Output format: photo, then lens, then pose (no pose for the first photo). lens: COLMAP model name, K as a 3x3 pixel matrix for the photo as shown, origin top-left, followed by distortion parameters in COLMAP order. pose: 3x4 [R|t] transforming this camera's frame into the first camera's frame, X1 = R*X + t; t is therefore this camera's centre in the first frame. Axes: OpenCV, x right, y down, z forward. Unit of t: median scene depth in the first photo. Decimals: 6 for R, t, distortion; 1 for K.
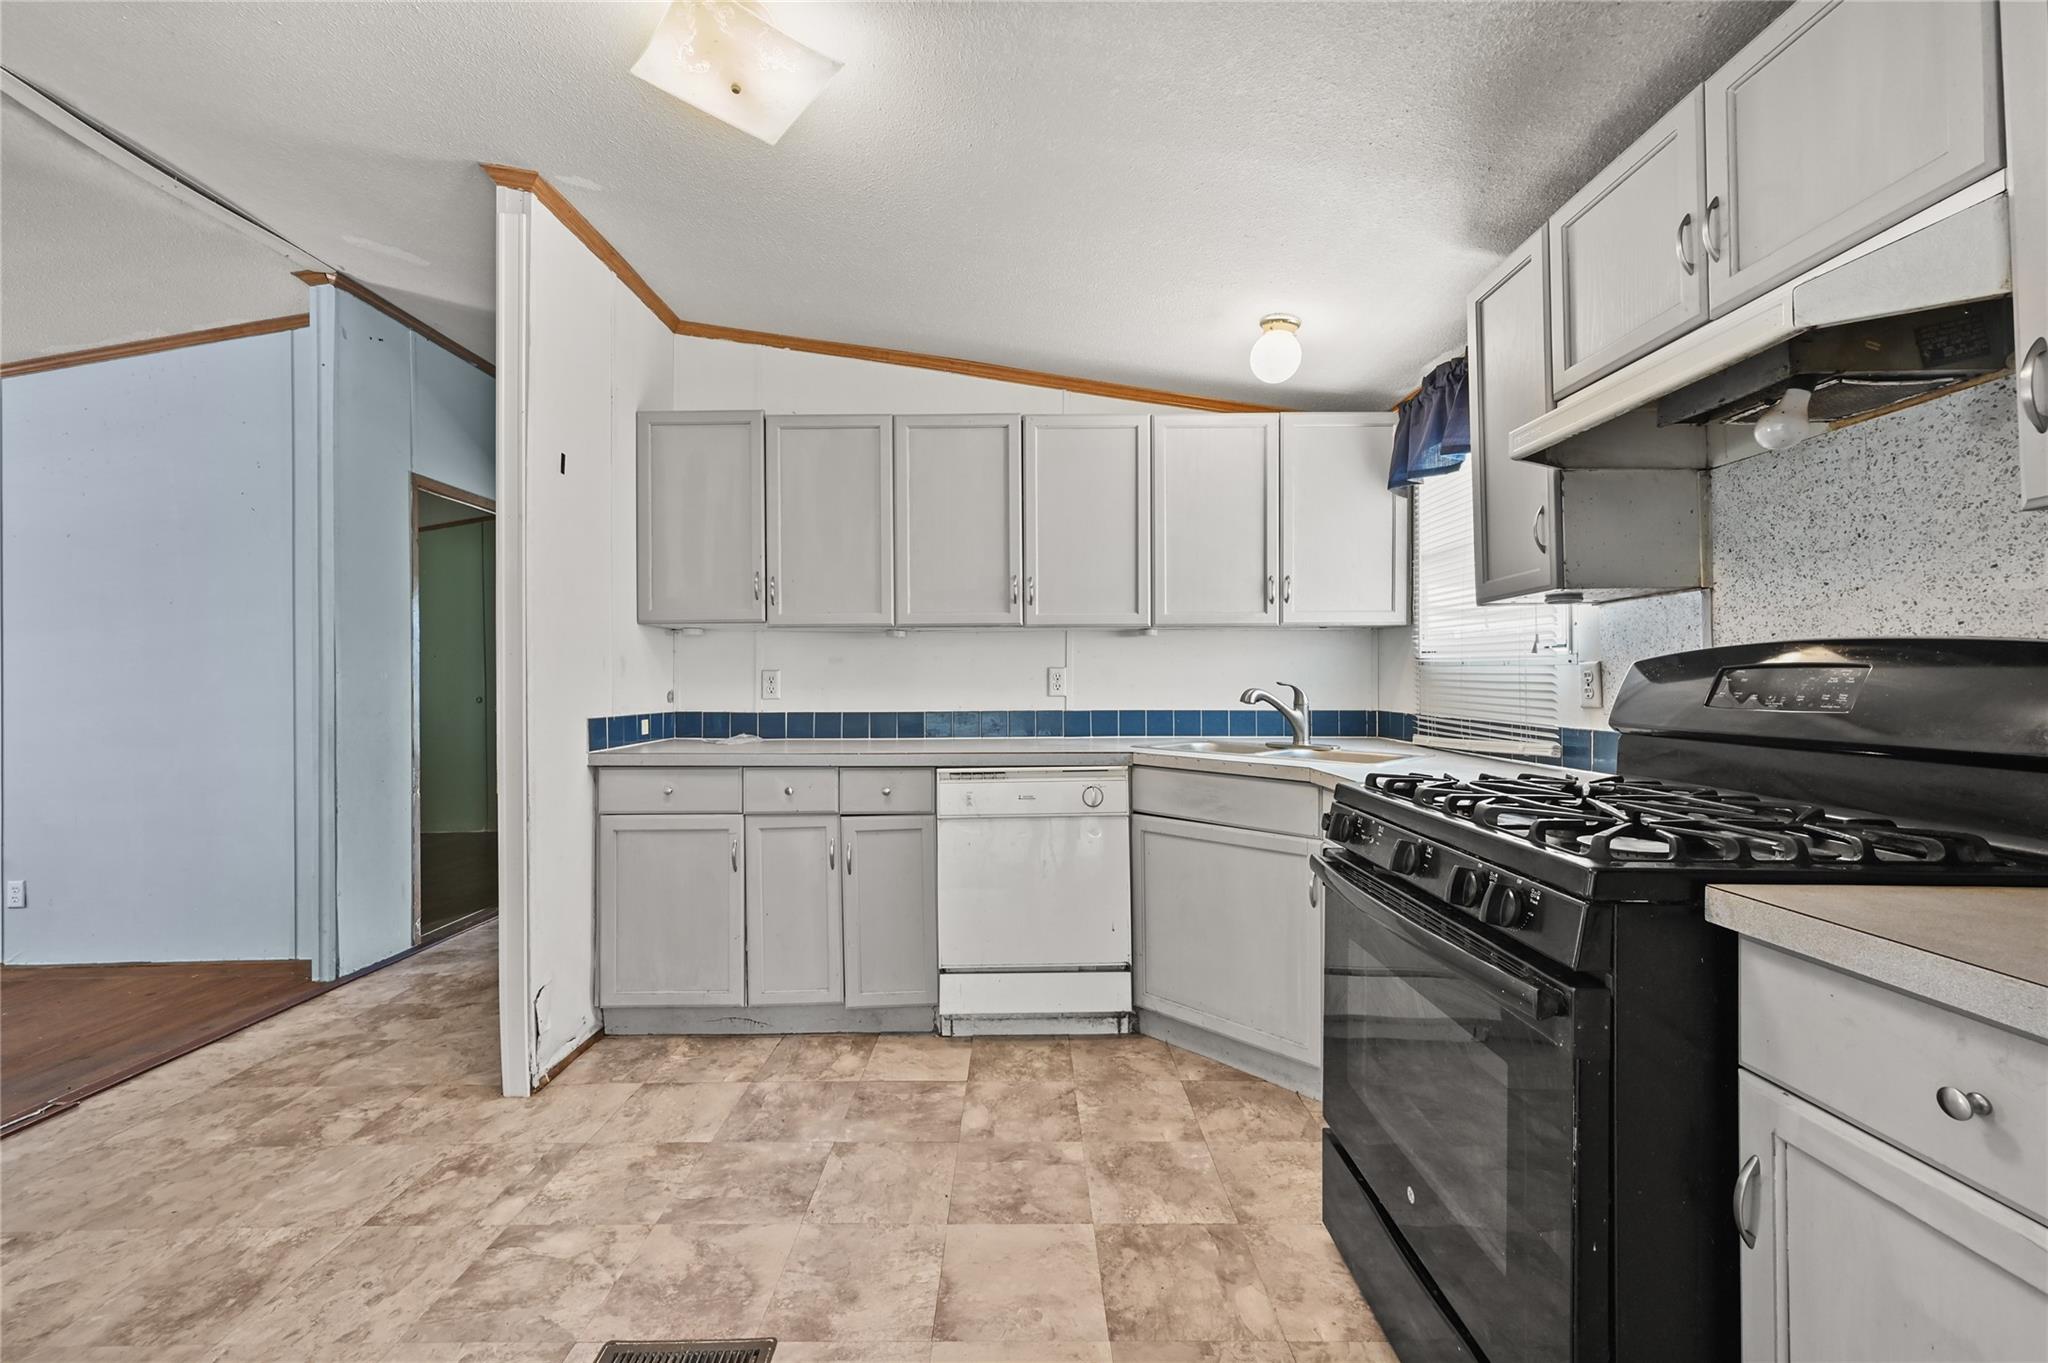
lens RADIAL K [[816.4, 0, 1030.0], [0, 816.4, 669.6], [0, 0, 1]] dist [-0.001314, 0.000061]
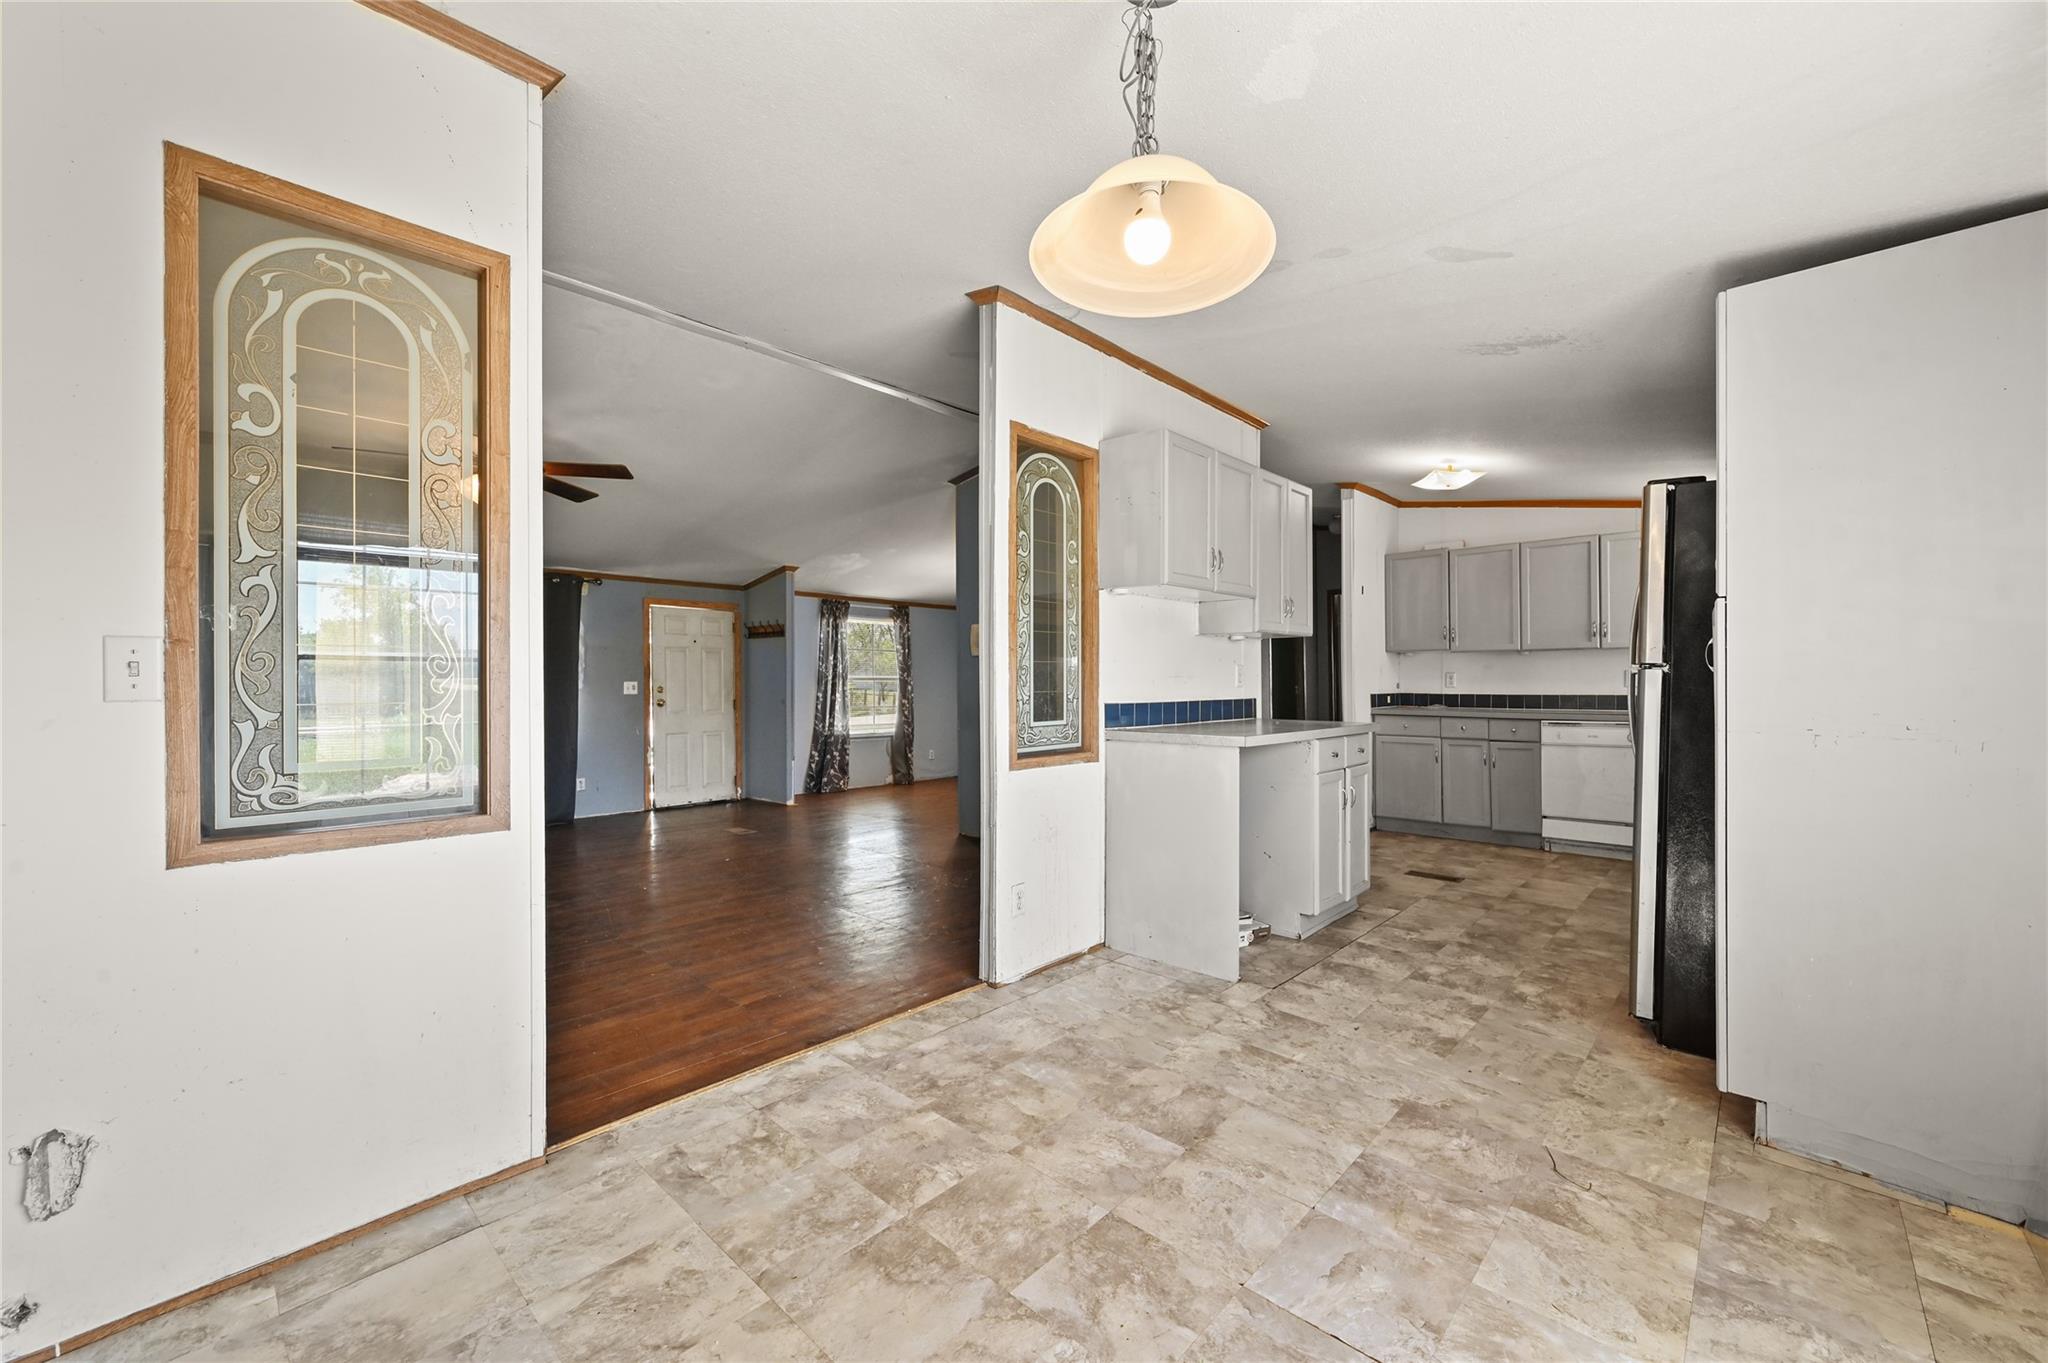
lens RADIAL K [[808.8, 0, 1024.0], [0, 808.8, 681.5], [0, 0, 1]] dist [-0.000584, -0.000017]
pose [[0.724303, 0.003339, -0.689474, 0.353374], [0.009496, 0.999845, 0.014817, -0.021210], [0.689417, -0.017279, 0.724159, -1.405233]]
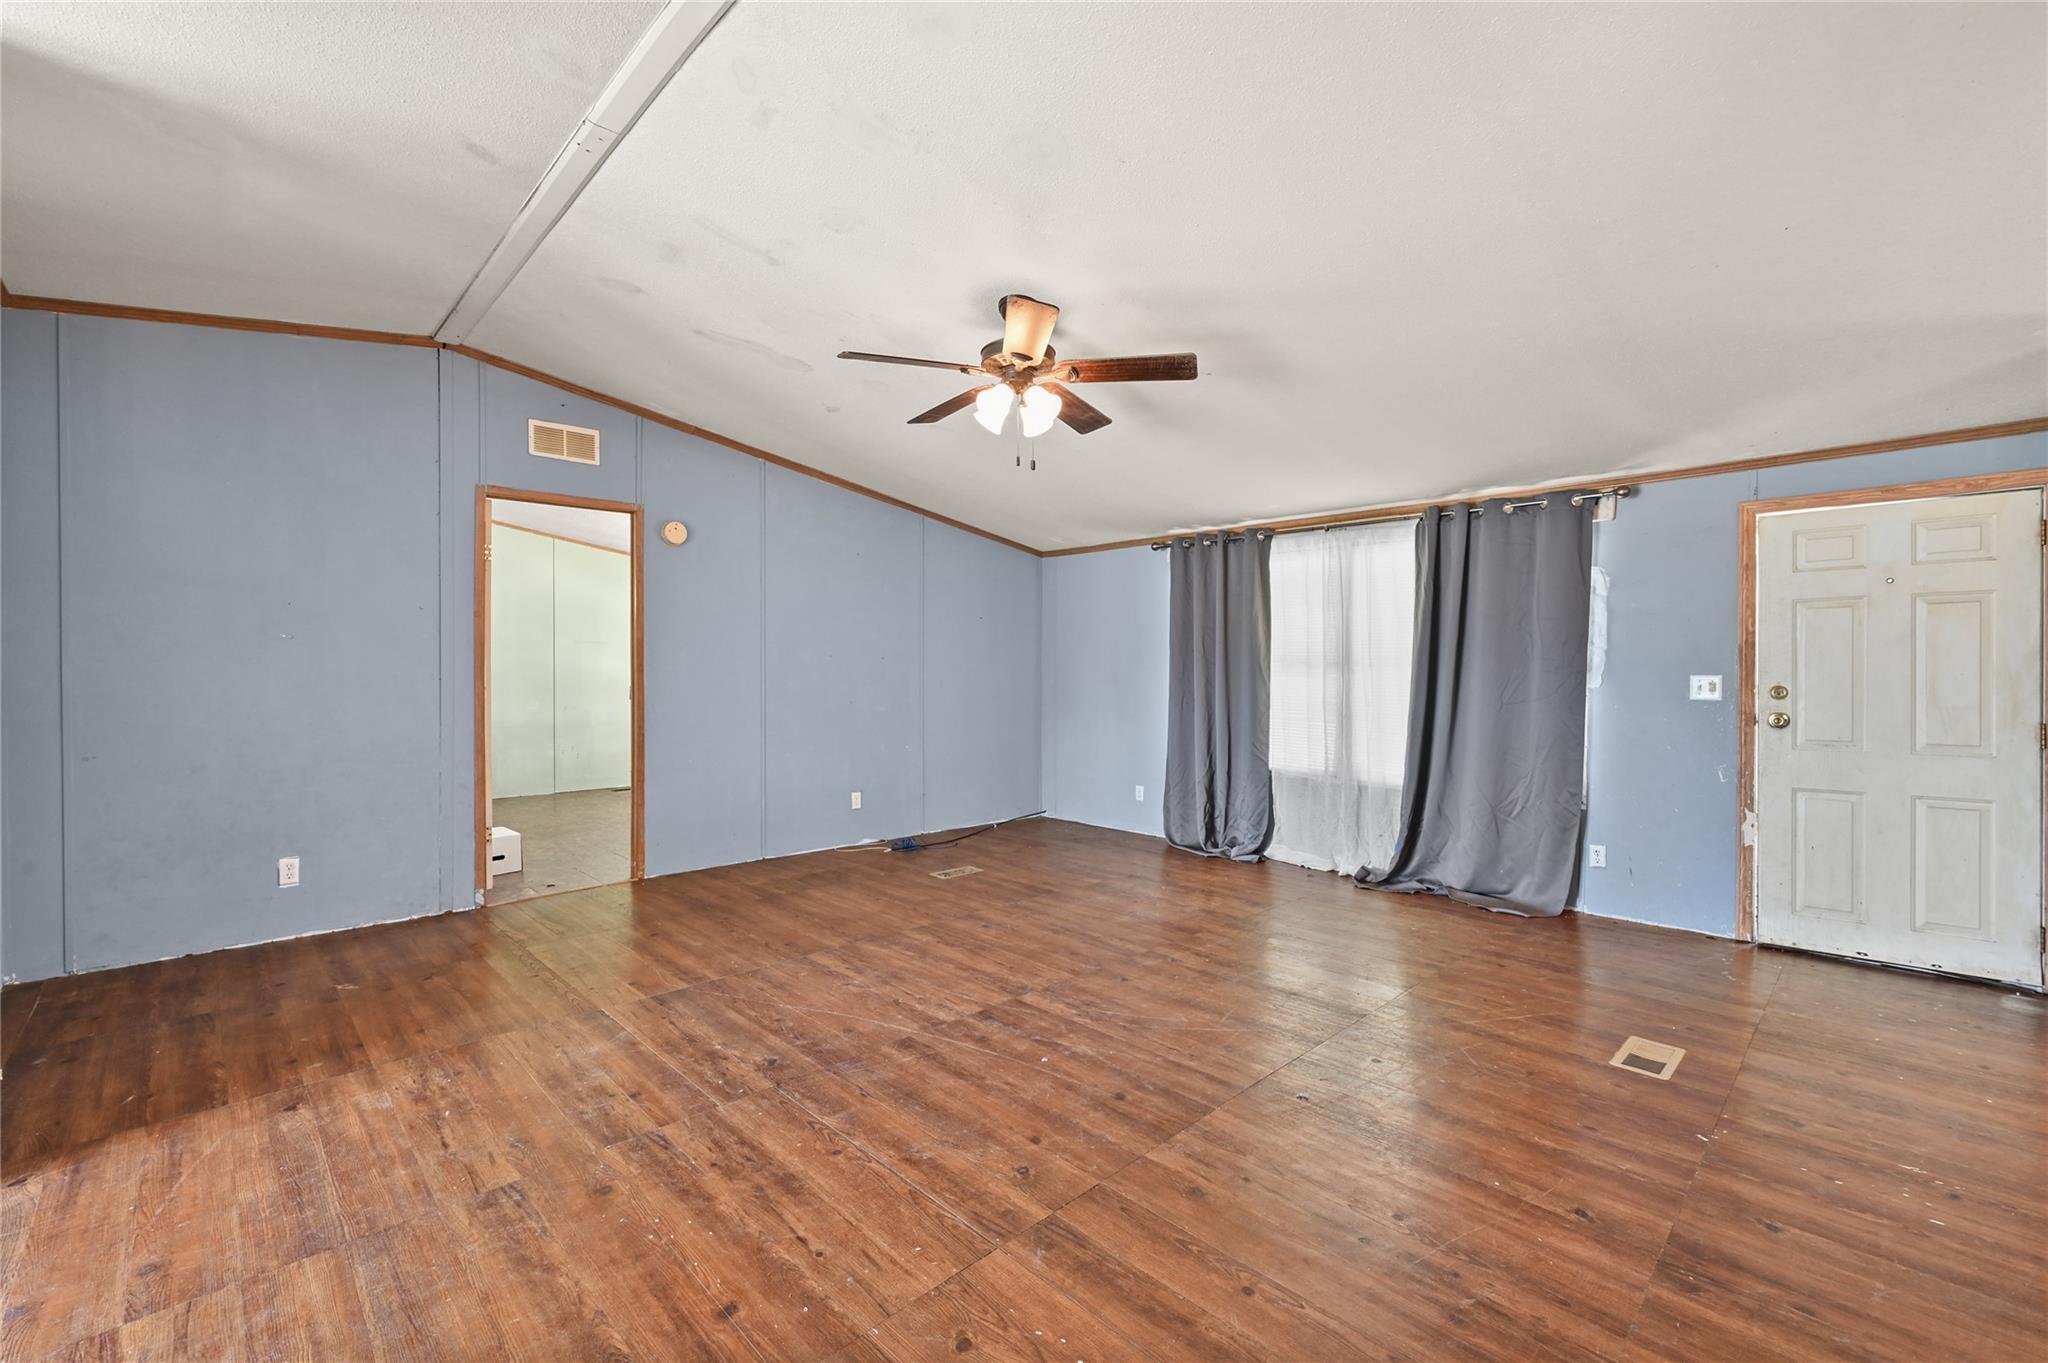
lens RADIAL K [[860.9, 0, 1029.2], [0, 860.9, 674.3], [0, 0, 1]] dist [0.001587, 0.000250]
pose [[-0.715910, 0.005108, -0.698173, -0.705344], [0.017433, 0.999792, -0.010562, 0.001087], [0.697974, -0.019733, -0.715851, -0.027889]]
